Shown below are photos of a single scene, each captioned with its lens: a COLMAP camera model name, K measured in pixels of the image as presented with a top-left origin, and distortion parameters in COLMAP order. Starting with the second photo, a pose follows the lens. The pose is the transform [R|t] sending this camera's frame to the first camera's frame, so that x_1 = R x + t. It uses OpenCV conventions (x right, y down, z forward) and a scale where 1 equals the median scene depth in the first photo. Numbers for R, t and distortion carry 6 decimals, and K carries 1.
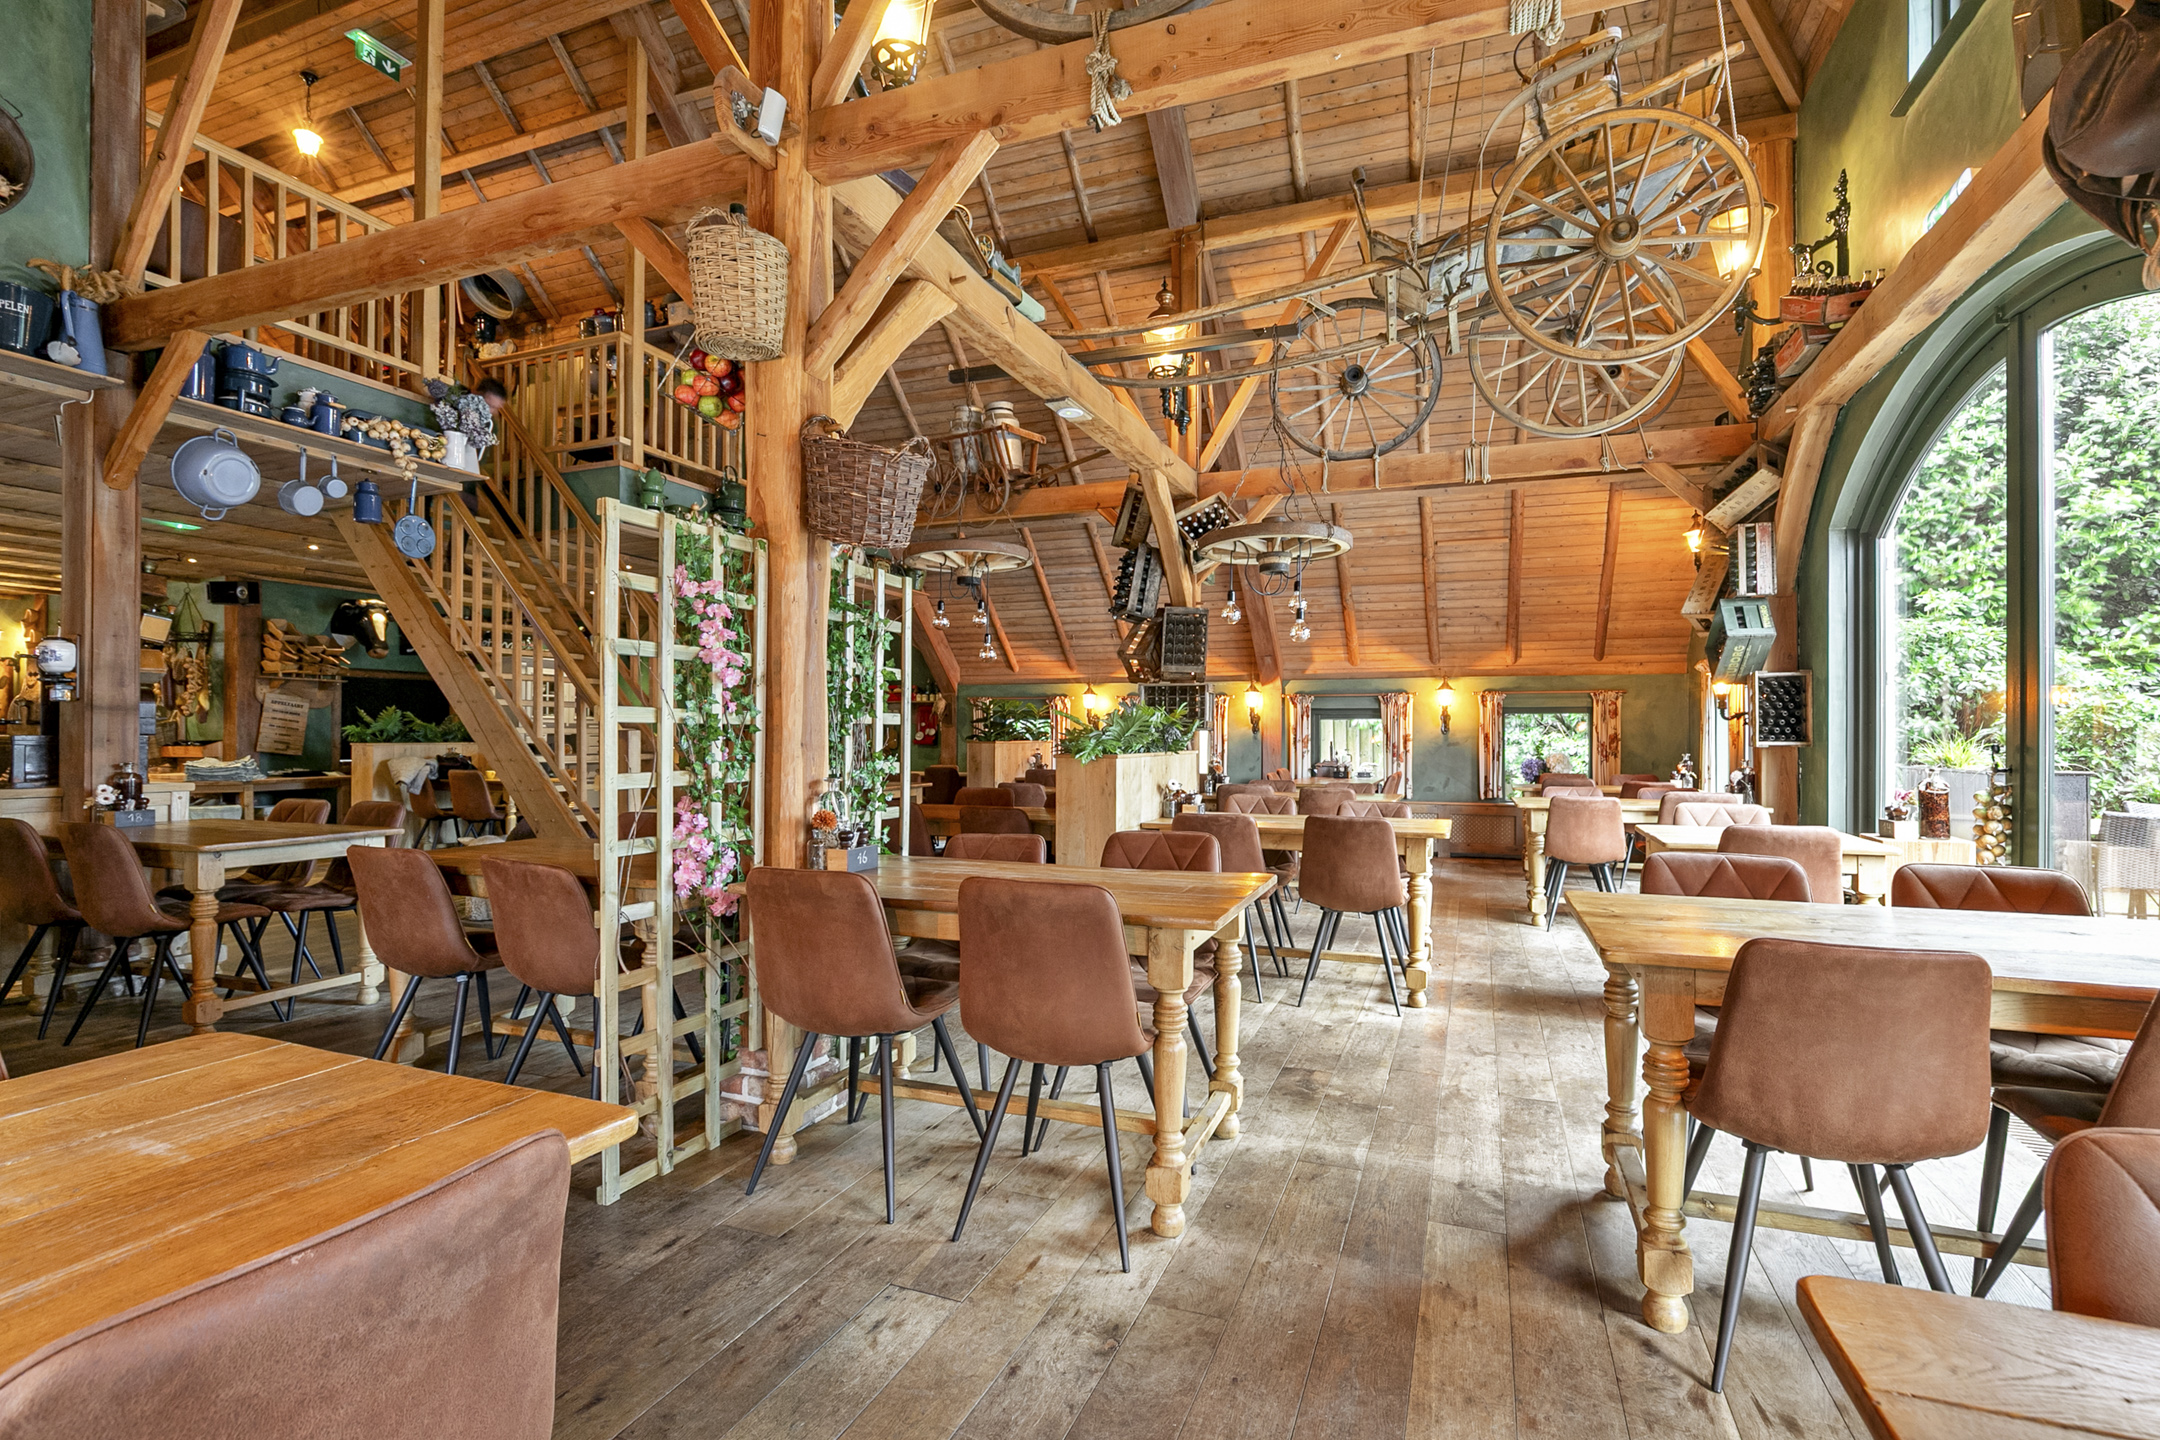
lens RADIAL K [[996.1, 0, 1092.2], [0, 996.1, 726.0], [0, 0, 1]] dist [-0.001417, 0.000383]
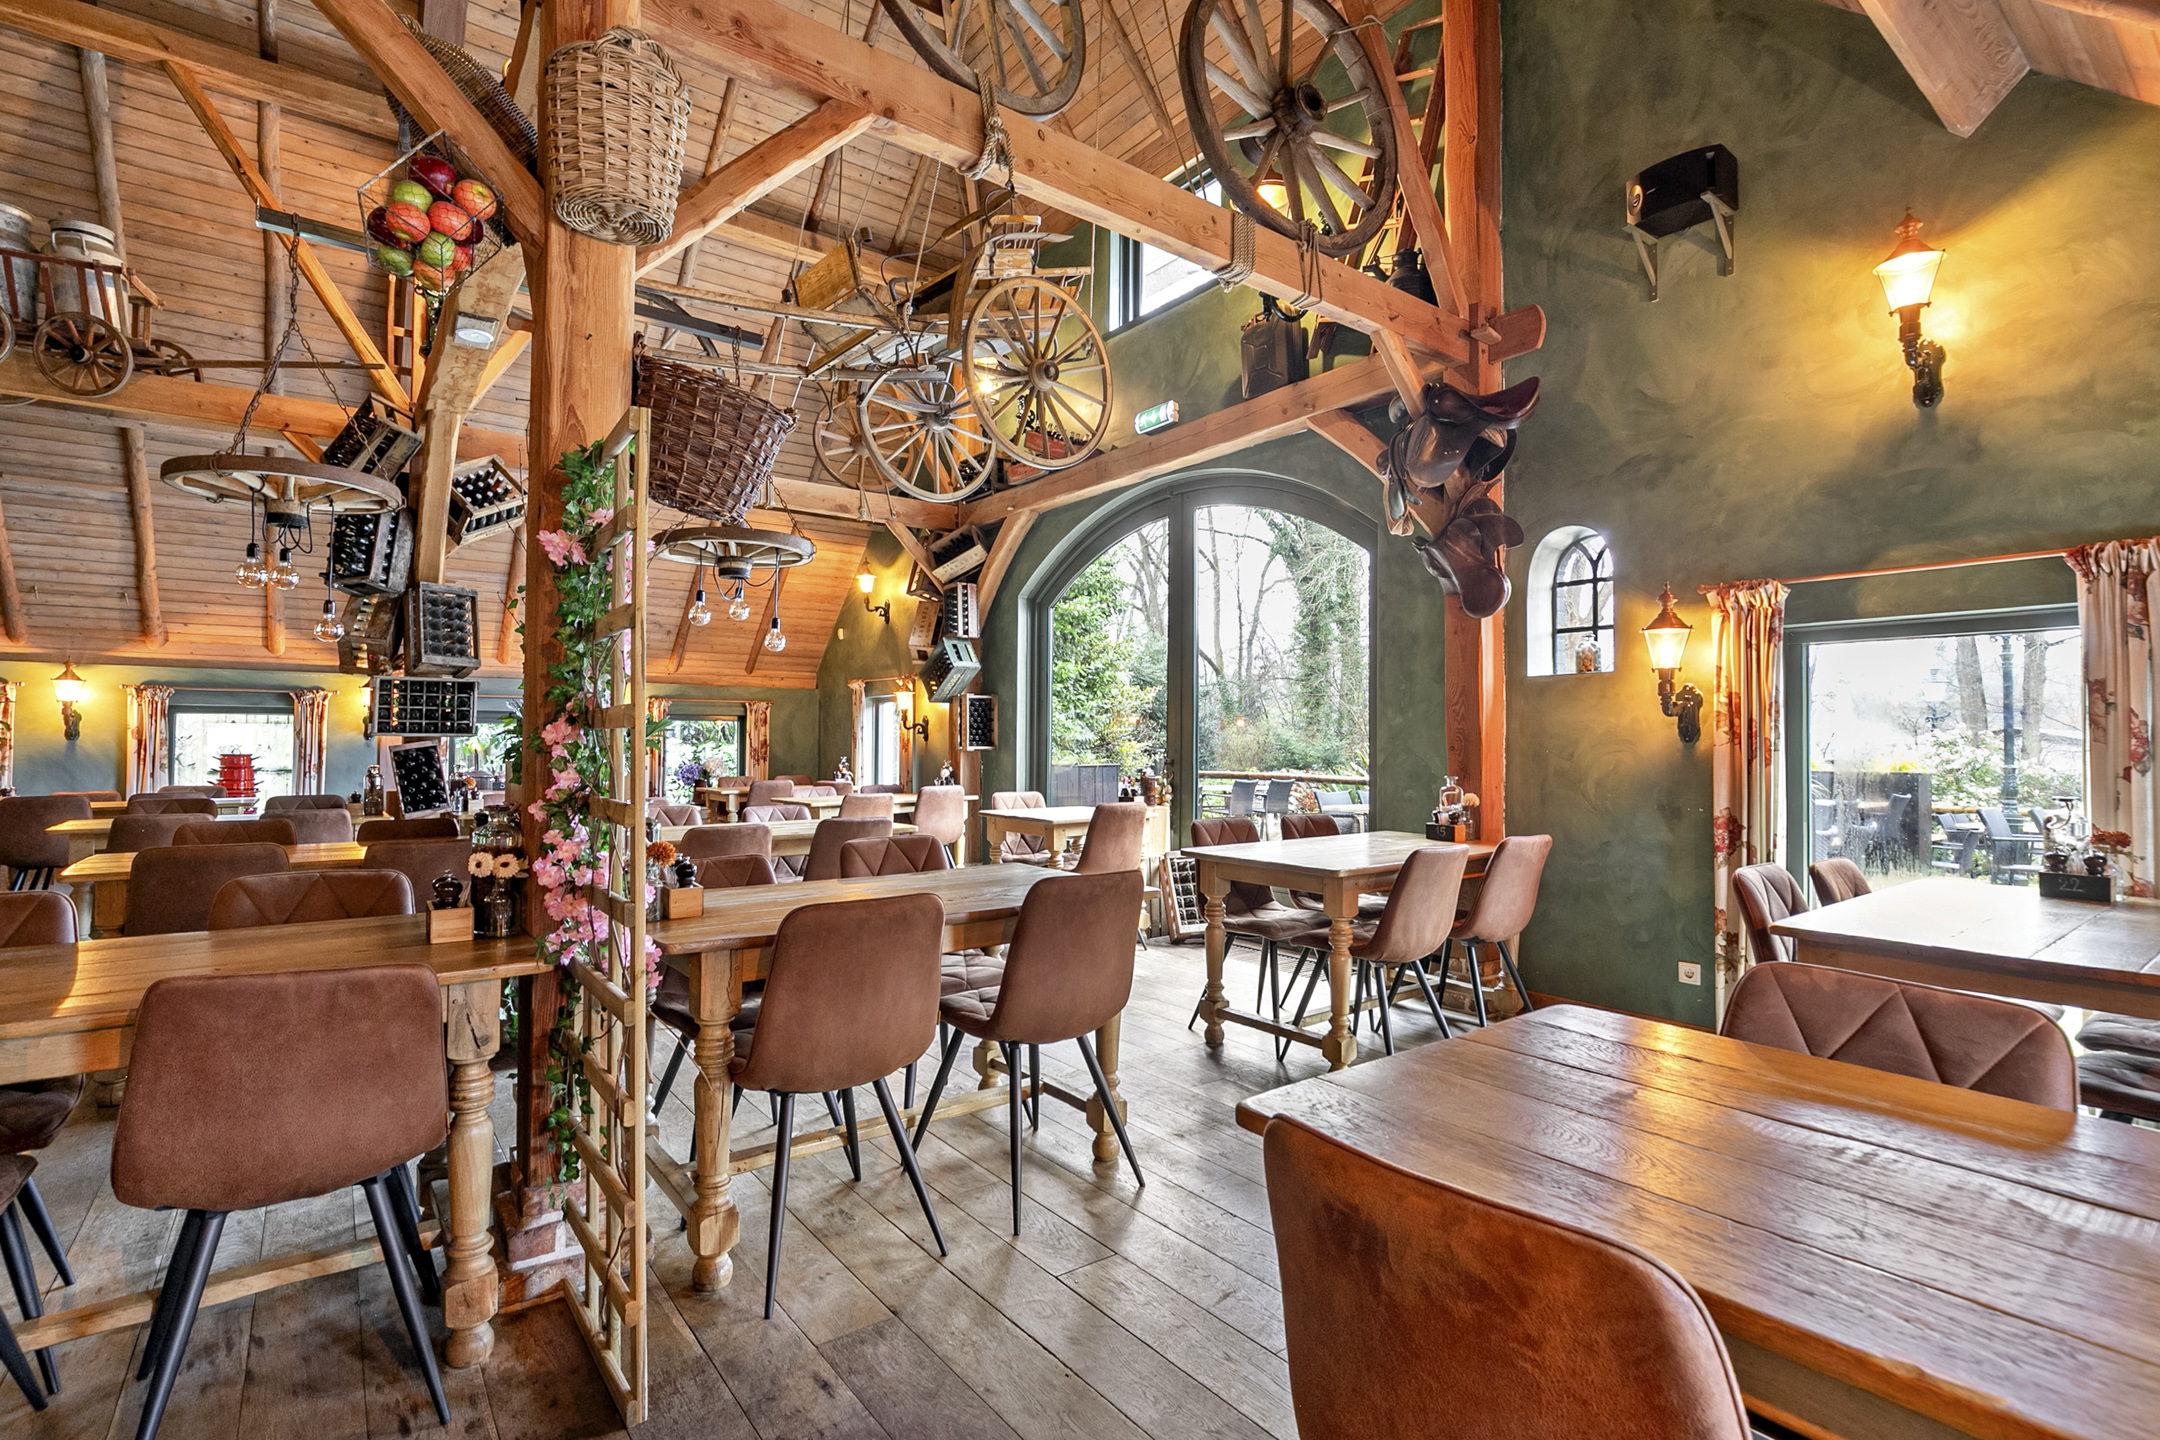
lens RADIAL K [[996.1, 0, 1091.4], [0, 996.1, 722.1], [0, 0, 1]] dist [-0.001417, 0.000383]
pose [[0.533095, 0.014308, 0.845934, -0.368594], [-0.006948, 0.999897, -0.012533, -0.001343], [-0.846027, 0.000803, 0.533140, 0.144223]]
